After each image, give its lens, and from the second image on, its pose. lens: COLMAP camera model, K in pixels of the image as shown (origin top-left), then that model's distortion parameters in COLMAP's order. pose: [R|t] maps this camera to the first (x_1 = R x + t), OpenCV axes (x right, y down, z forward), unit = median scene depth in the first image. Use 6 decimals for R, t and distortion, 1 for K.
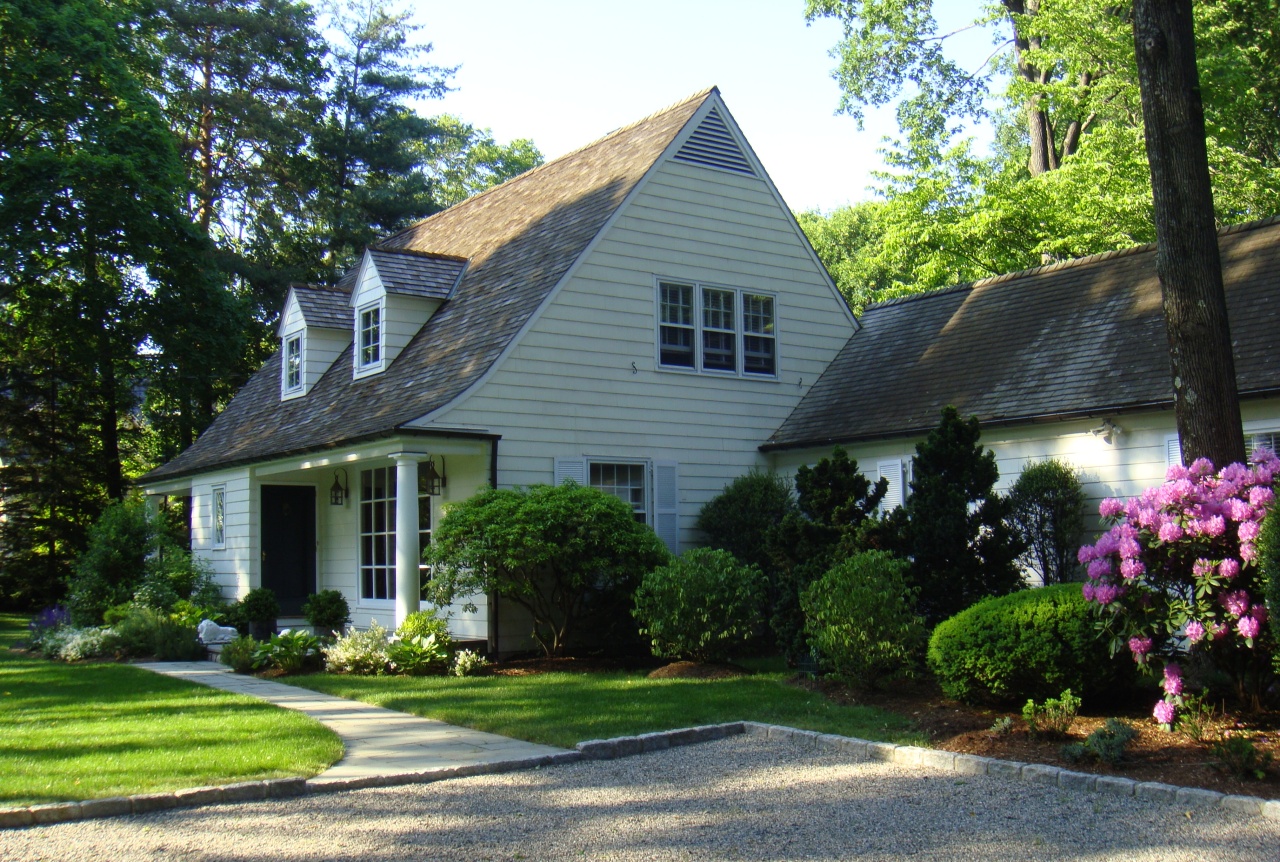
lens RADIAL K [[1363.0, 0, 640.0], [0, 1363.0, 431.0], [0, 0, 1]] dist [-0.096140, 0.001125]
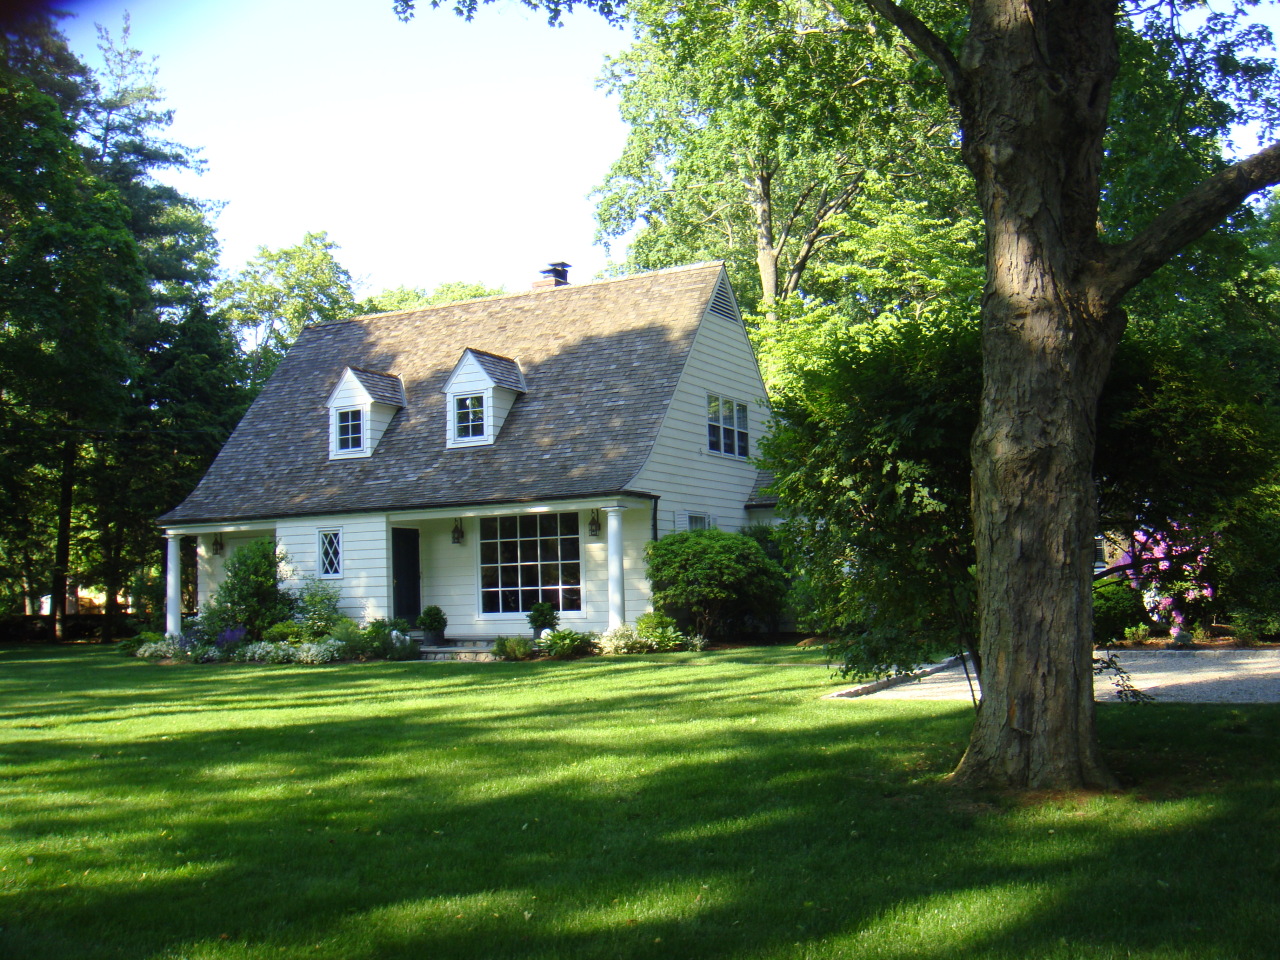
lens RADIAL K [[1387.7, 0, 640.0], [0, 1387.7, 480.0], [0, 0, 1]] dist [-0.167826, 0.018343]
pose [[0.886303, 0.025181, 0.462421, -0.705363], [-0.025967, 0.999652, -0.004667, -0.006292], [-0.462378, -0.007871, 0.886648, -0.291531]]
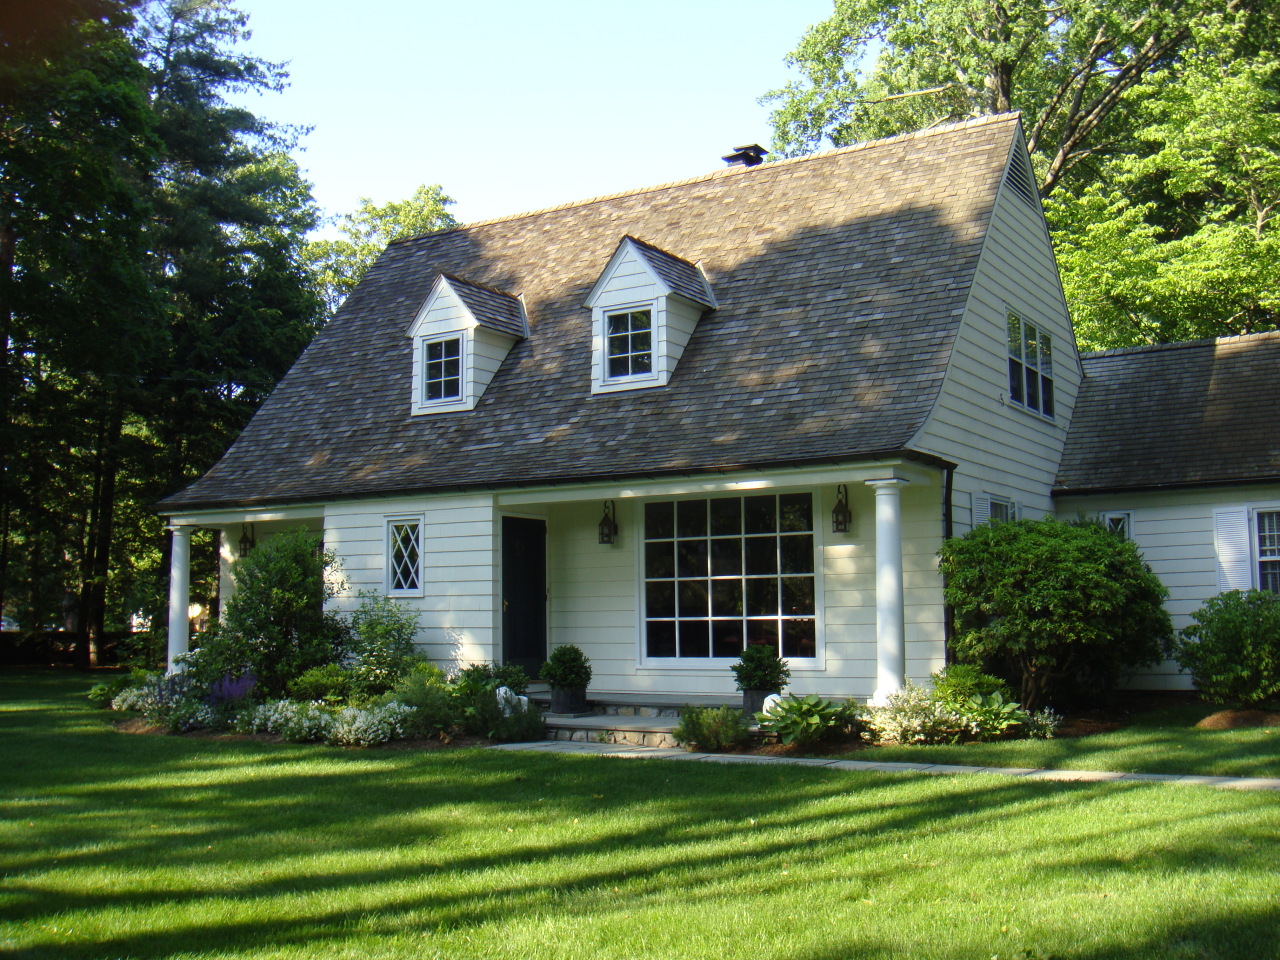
lens RADIAL K [[1362.9, 0, 641.4], [0, 1362.9, 426.9], [0, 0, 1]] dist [-0.173957, -0.001880]
pose [[0.921706, 0.058185, 0.383501, -0.532911], [-0.039114, 0.997588, -0.057349, 0.031010], [-0.385913, 0.037859, 0.921758, 0.234514]]
